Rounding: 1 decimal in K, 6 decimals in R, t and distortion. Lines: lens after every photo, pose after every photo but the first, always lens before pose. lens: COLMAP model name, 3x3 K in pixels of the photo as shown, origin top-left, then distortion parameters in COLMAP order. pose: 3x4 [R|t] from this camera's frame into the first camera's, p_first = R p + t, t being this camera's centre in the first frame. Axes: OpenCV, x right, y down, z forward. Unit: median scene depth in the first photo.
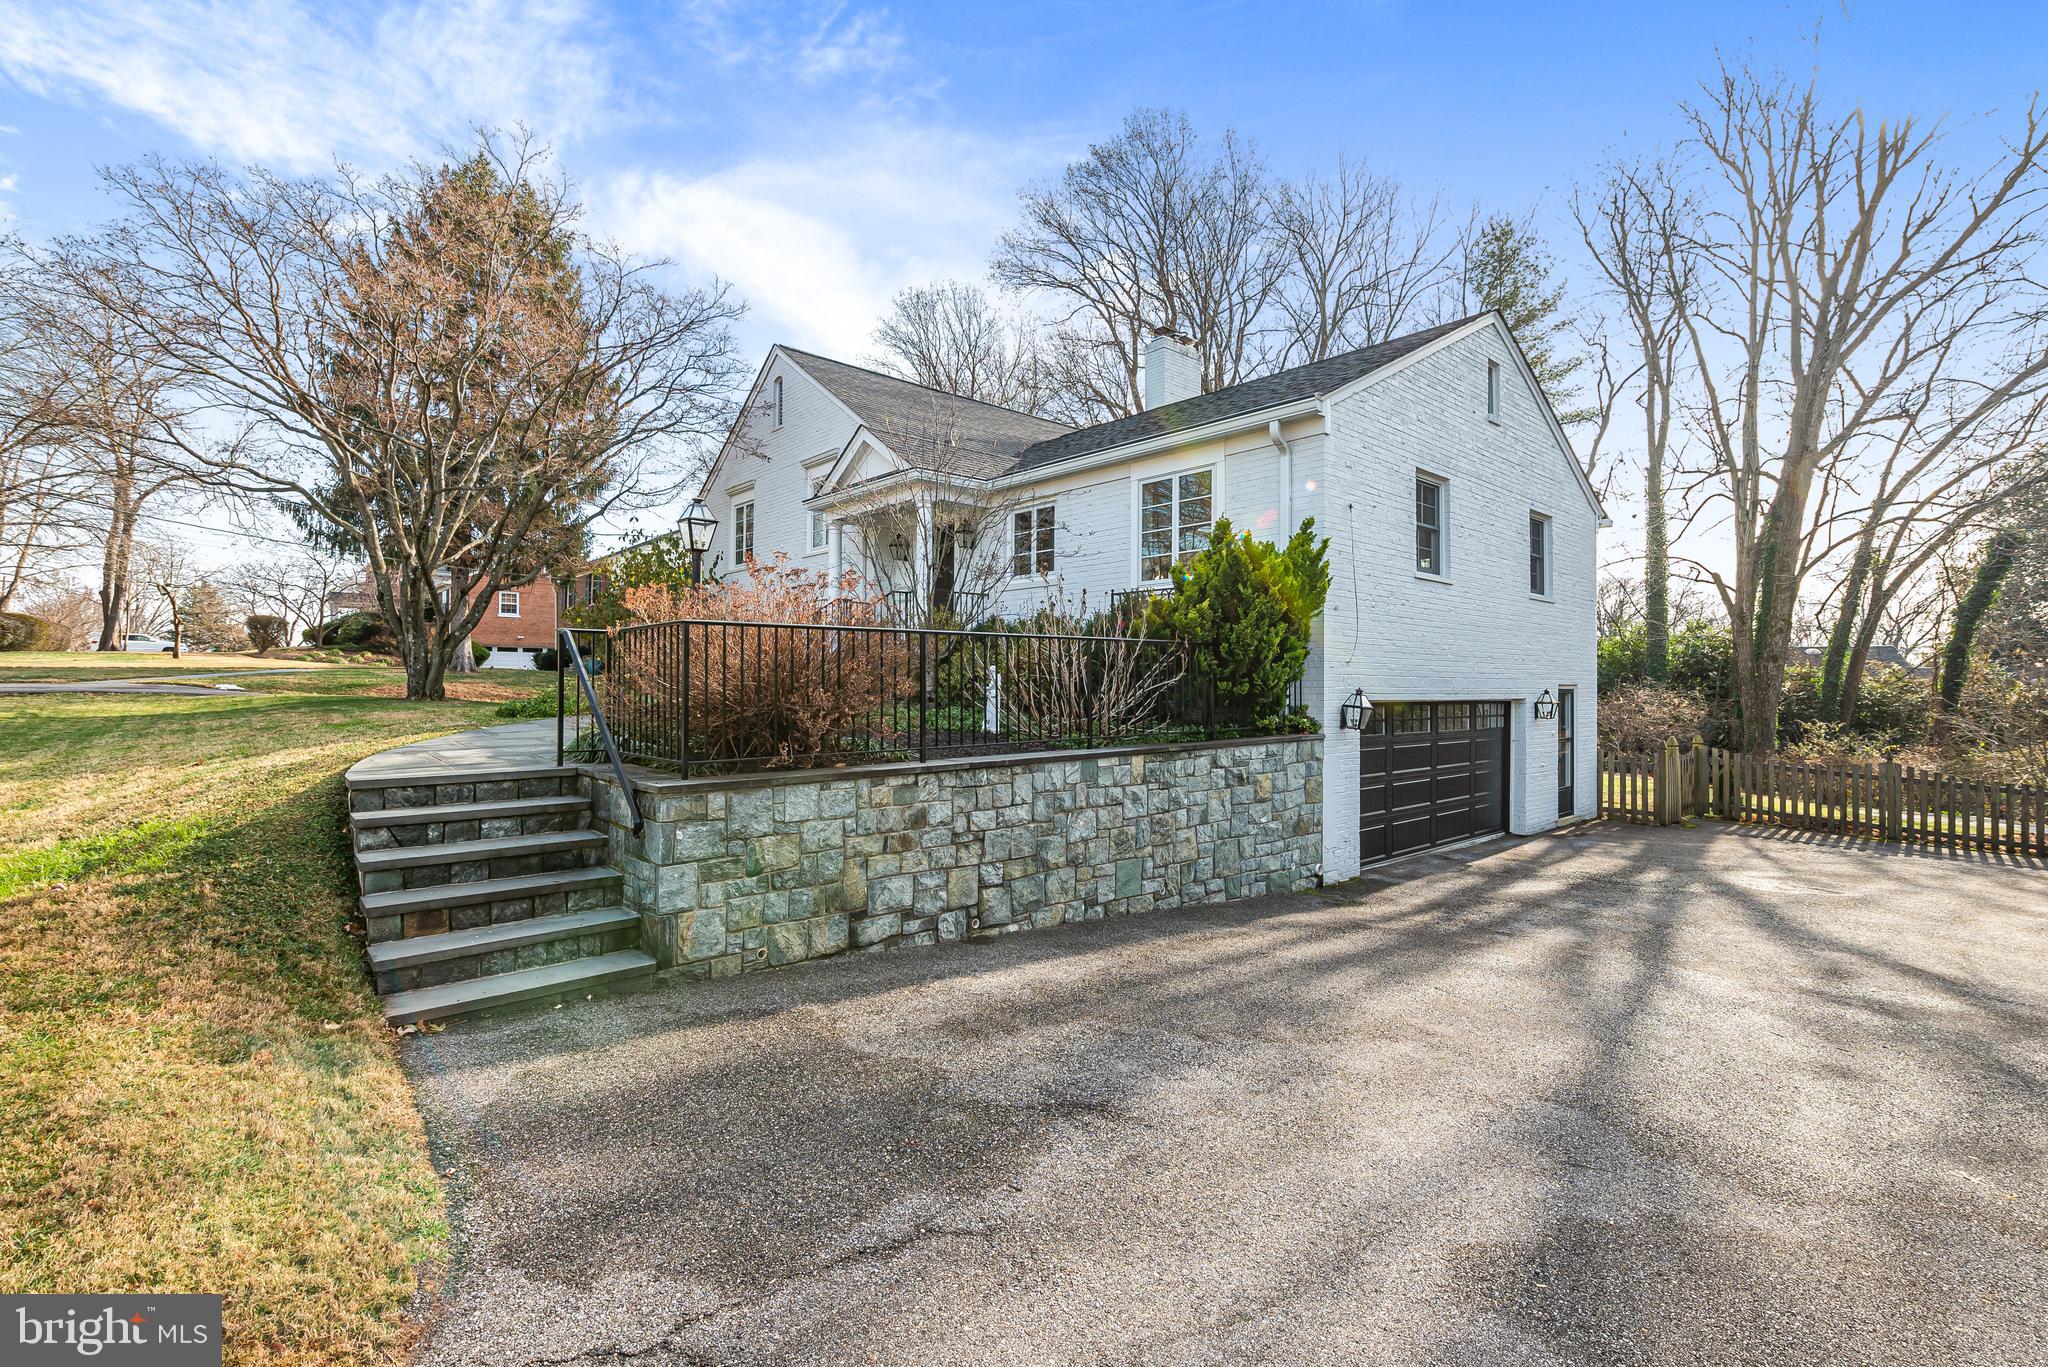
lens RADIAL K [[884.3, 0, 1022.8], [0, 884.3, 665.0], [0, 0, 1]] dist [-0.002718, -0.000454]
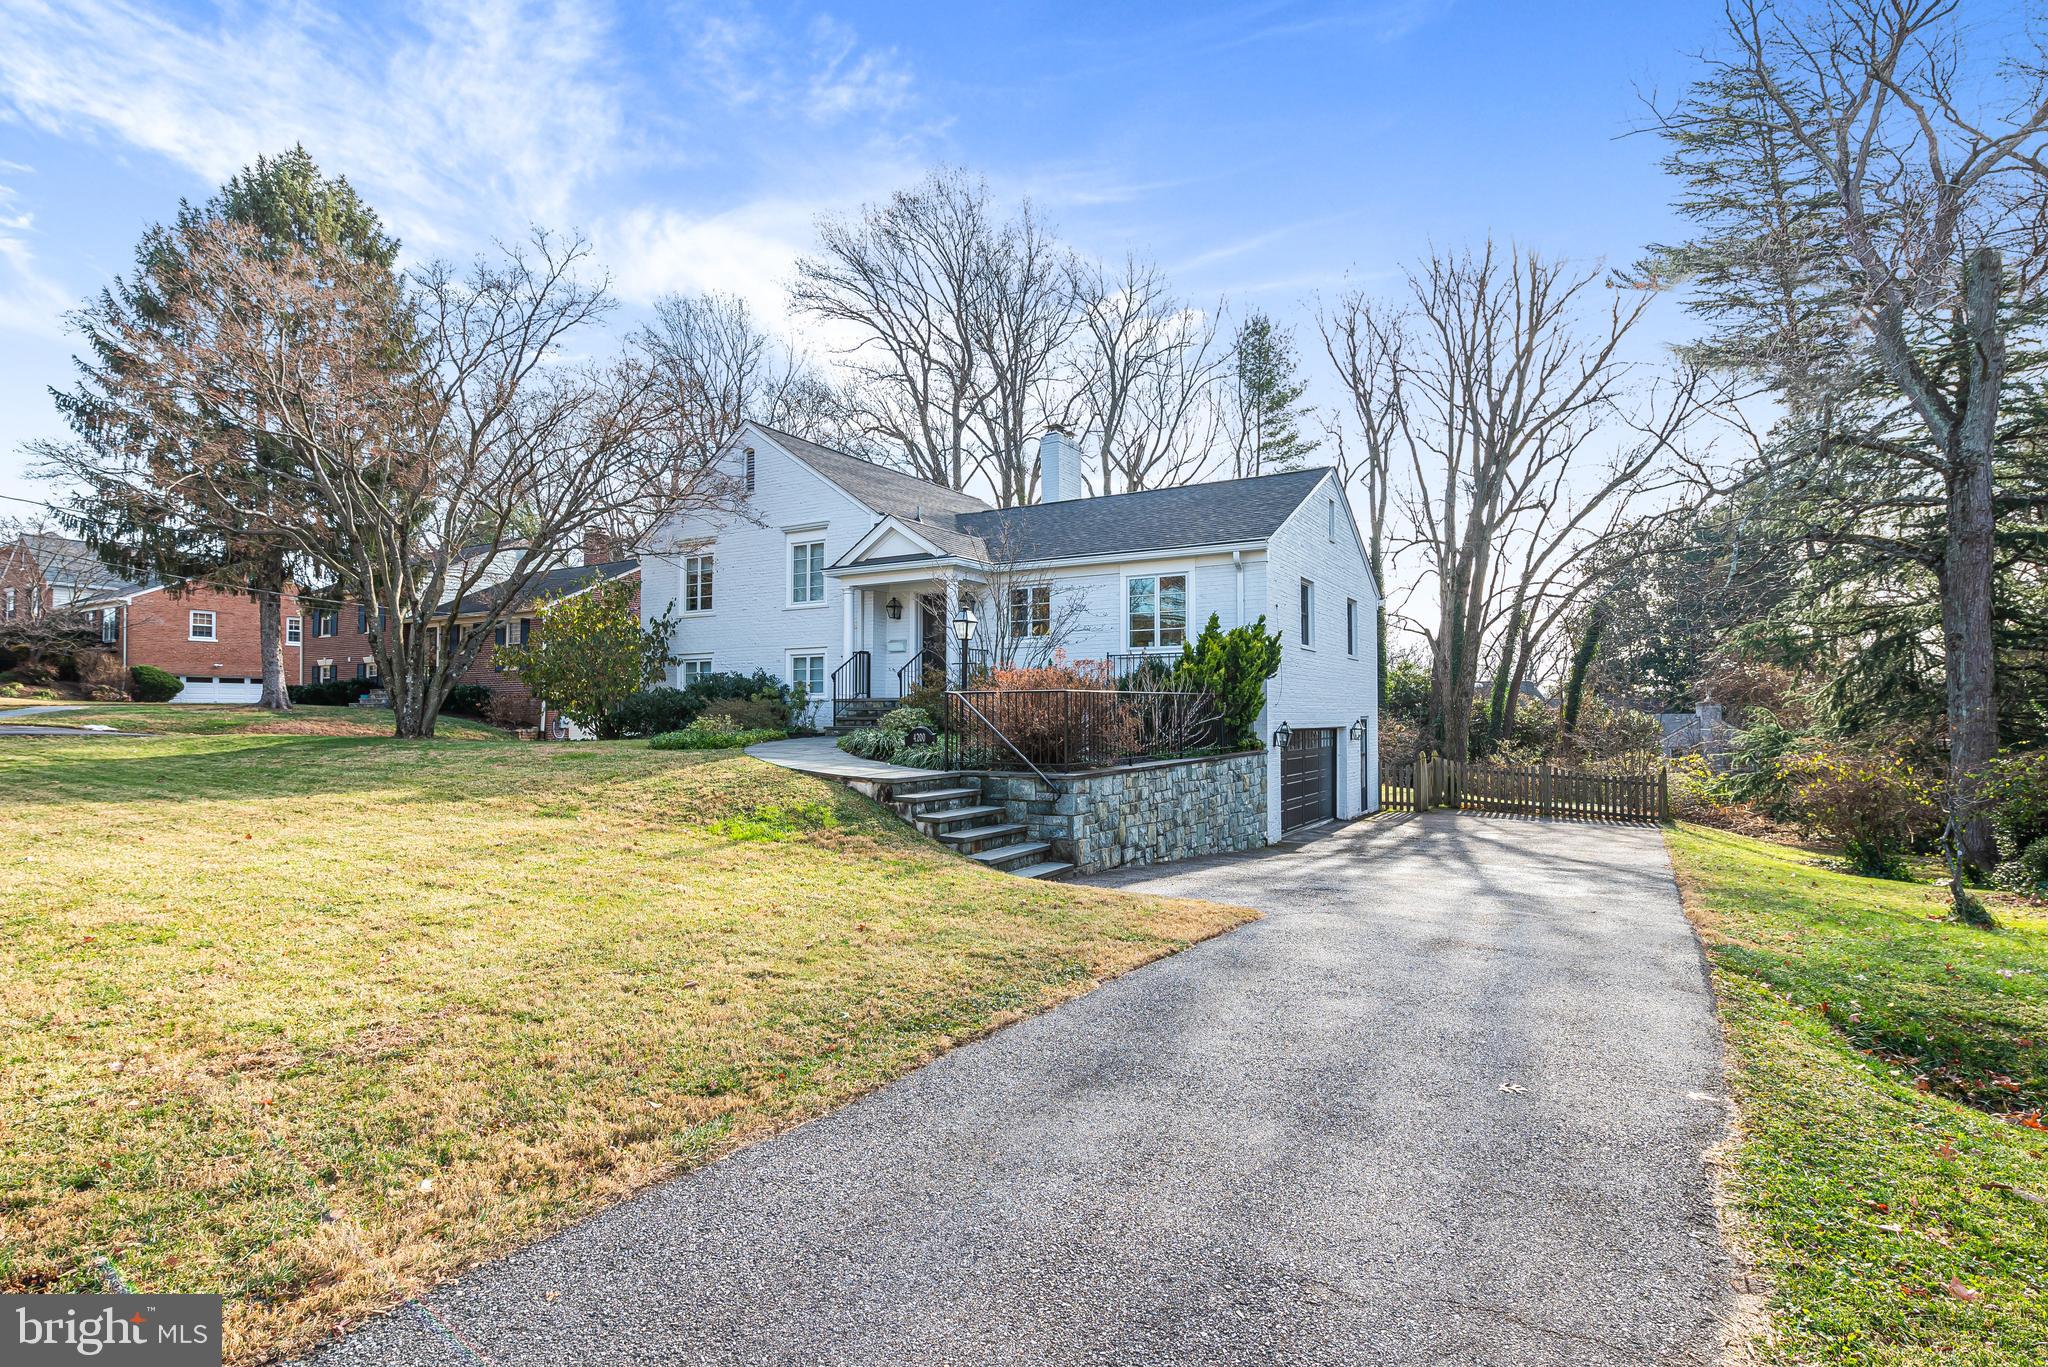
lens RADIAL K [[932.9, 0, 1024.0], [0, 932.9, 683.5], [0, 0, 1]] dist [0.001143, 0.000049]
pose [[0.959368, 0.002530, 0.282145, -0.193544], [0.000644, 0.999938, -0.011154, -0.008077], [-0.282155, 0.010882, 0.959307, -0.171063]]
